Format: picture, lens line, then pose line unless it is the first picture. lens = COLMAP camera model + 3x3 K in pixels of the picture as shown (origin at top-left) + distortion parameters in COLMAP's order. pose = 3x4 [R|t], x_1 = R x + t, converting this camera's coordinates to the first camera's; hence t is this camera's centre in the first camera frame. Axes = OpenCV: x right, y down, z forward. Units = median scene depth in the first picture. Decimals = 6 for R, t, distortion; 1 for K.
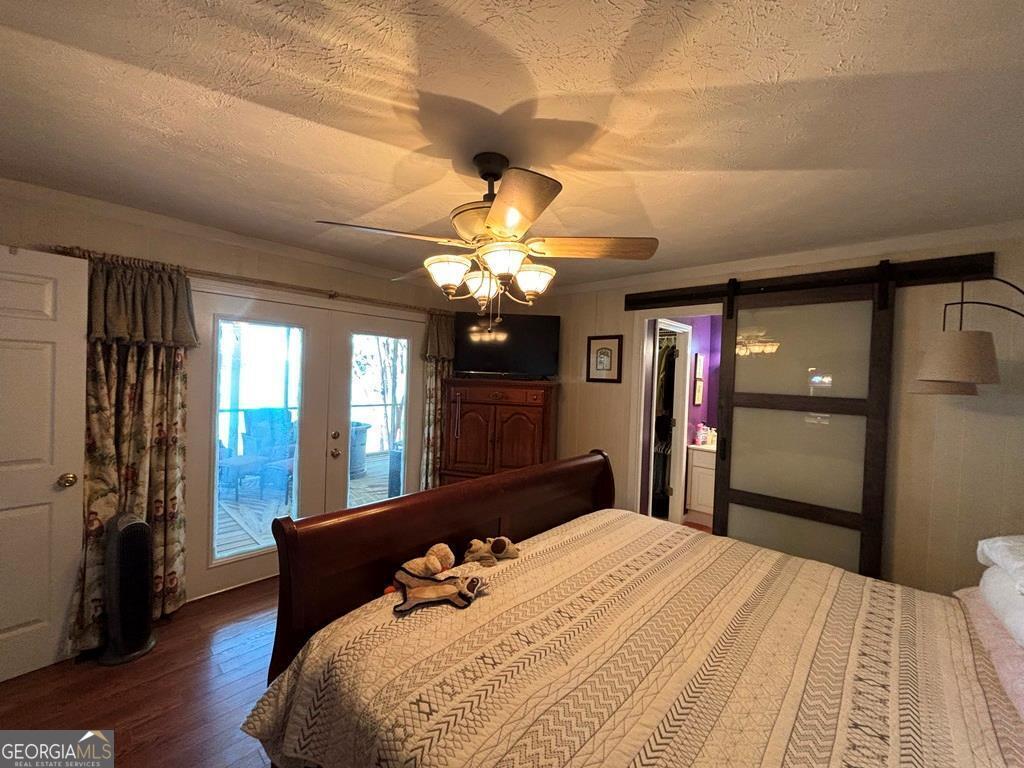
lens RADIAL K [[417.1, 0, 510.6], [0, 417.1, 387.2], [0, 0, 1]] dist [0.004177, -0.000003]
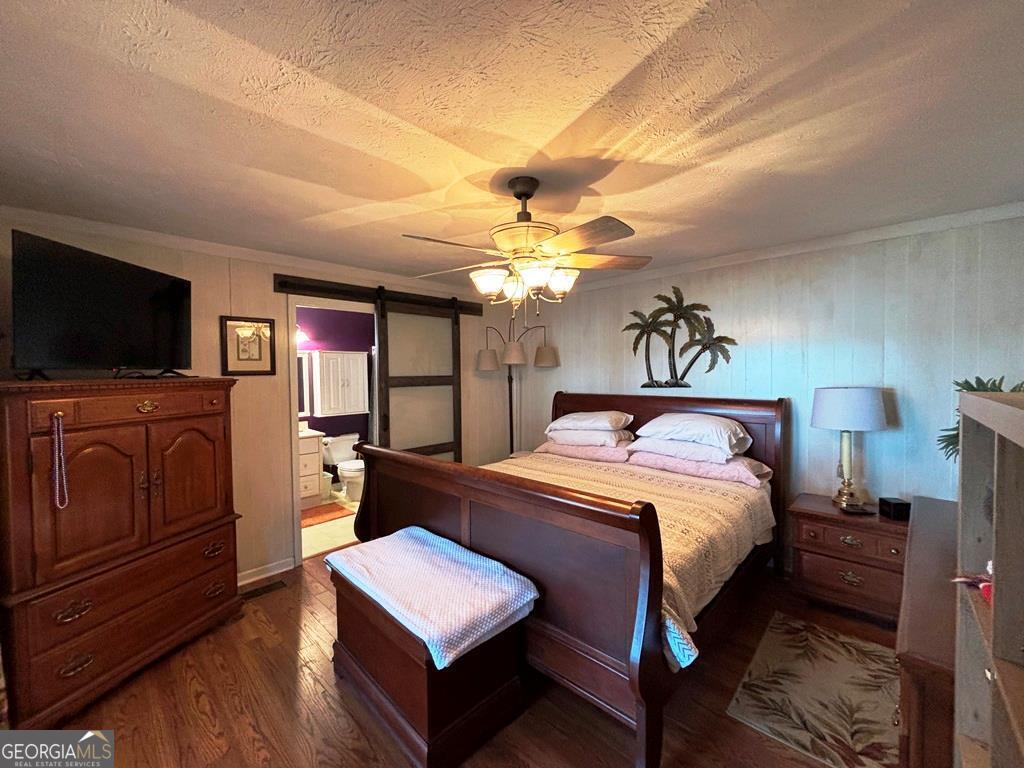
lens RADIAL K [[417.1, 0, 510.6], [0, 417.1, 377.9], [0, 0, 1]] dist [0.004177, -0.000003]
pose [[0.013165, -0.052197, 0.998550, -0.736717], [0.042503, 0.997763, 0.051596, -0.034549], [-0.999010, 0.041762, 0.015354, 0.616383]]
